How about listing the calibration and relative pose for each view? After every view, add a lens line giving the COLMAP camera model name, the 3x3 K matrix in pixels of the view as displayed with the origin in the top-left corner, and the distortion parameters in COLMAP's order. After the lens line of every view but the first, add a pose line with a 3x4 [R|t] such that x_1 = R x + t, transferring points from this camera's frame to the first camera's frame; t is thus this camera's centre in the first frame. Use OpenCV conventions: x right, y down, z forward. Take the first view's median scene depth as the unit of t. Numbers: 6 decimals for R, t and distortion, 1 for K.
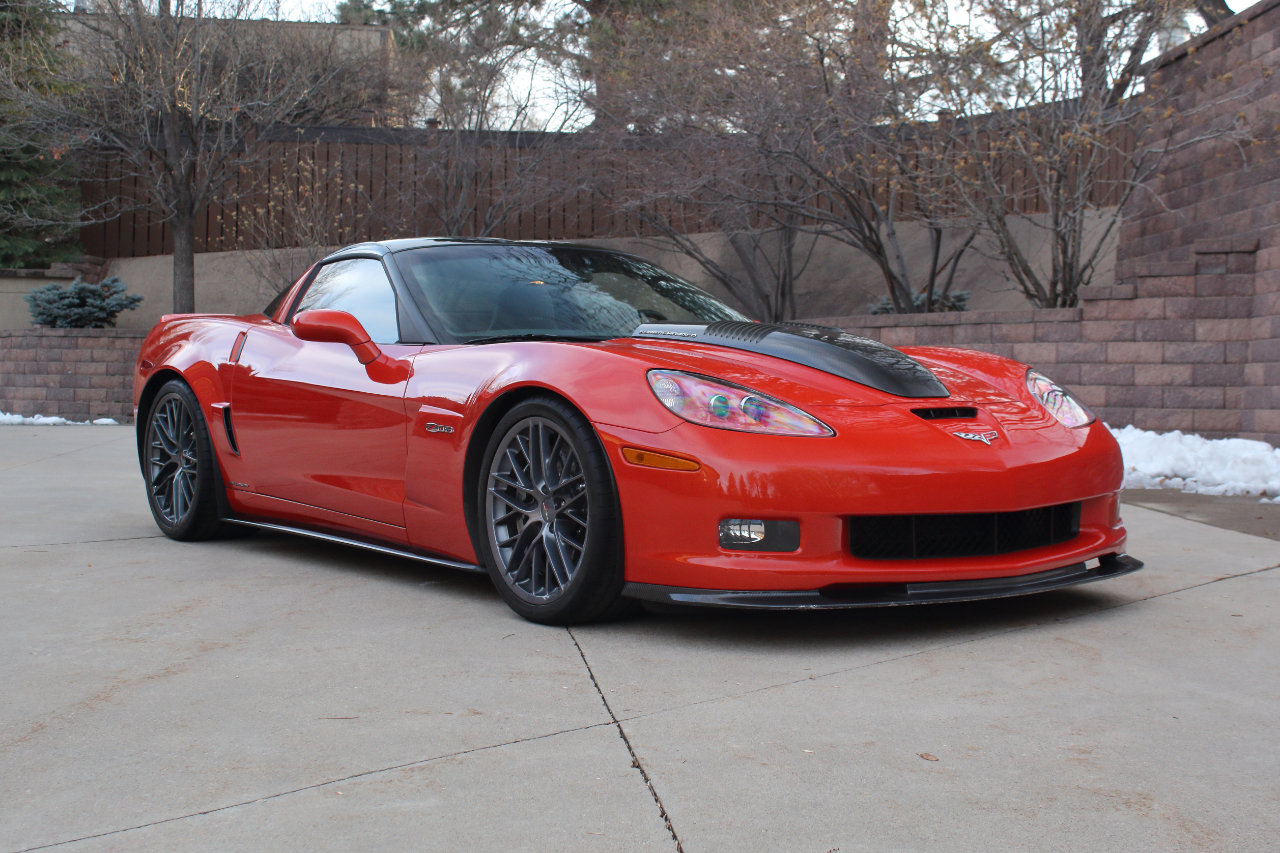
lens RADIAL K [[1633.7, 0, 637.0], [0, 1633.7, 451.4], [0, 0, 1]] dist [-0.046210, 0.013153]
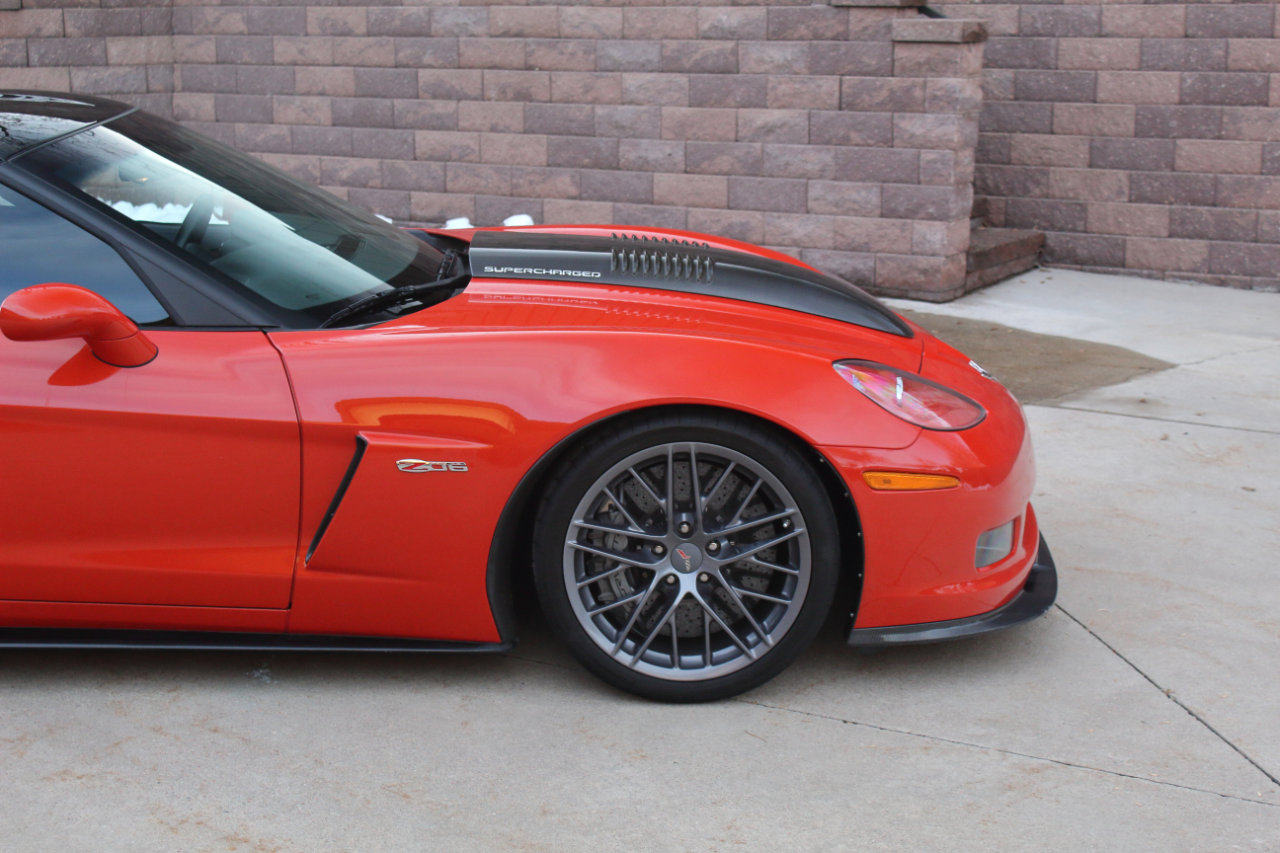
lens RADIAL K [[2017.5, 0, 640.0], [0, 2017.5, 426.5], [0, 0, 1]] dist [-0.006504, 0.094365]
pose [[0.578560, -0.193070, 0.792460, -0.319262], [0.043014, 0.977451, 0.206736, -0.087208], [-0.814505, -0.085522, 0.573819, 0.205291]]
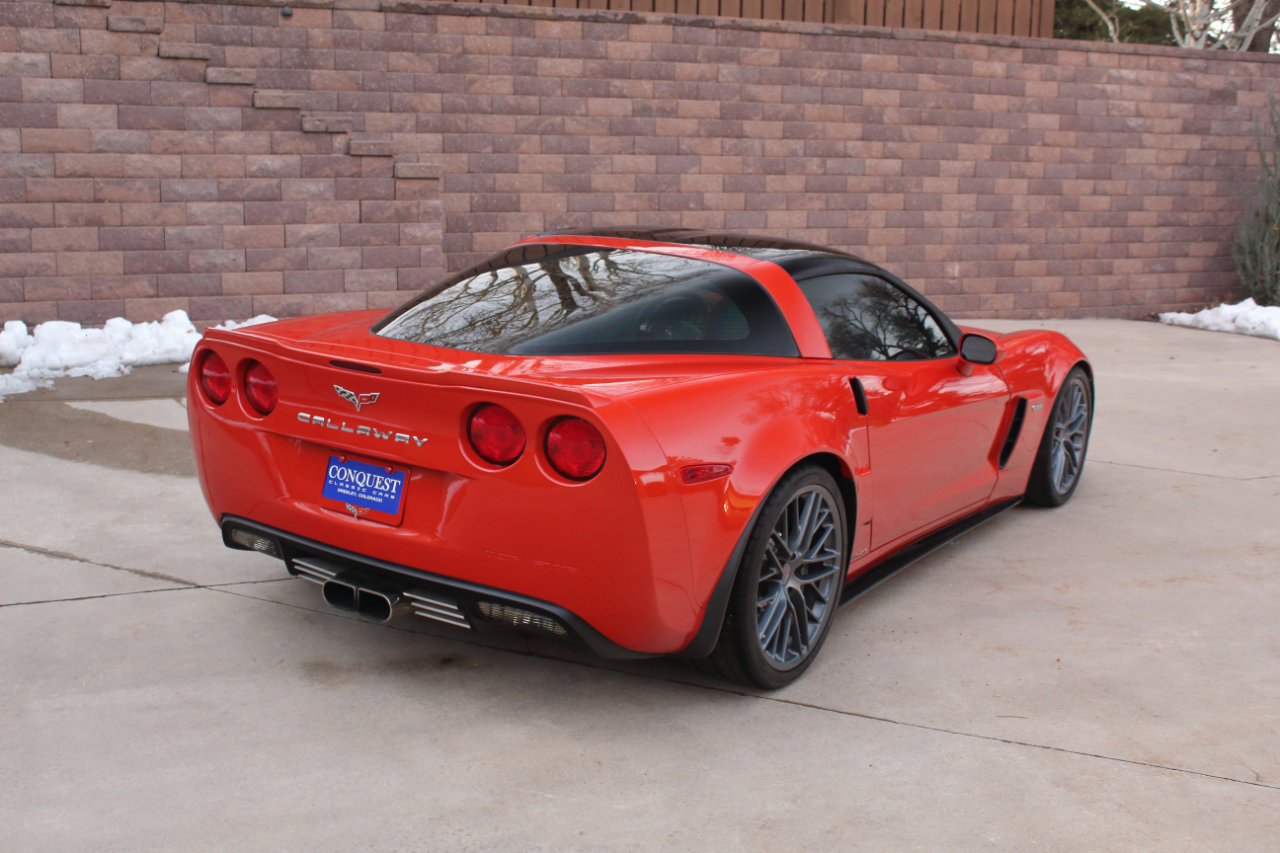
lens RADIAL K [[1455.1, 0, 640.0], [0, 1455.1, 426.5], [0, 0, 1]] dist [-0.121223, 0.190098]
pose [[-0.343970, -0.211371, 0.914881, -0.498416], [0.004914, 0.973915, 0.226858, -0.118674], [-0.938968, 0.082528, -0.333960, 0.756469]]
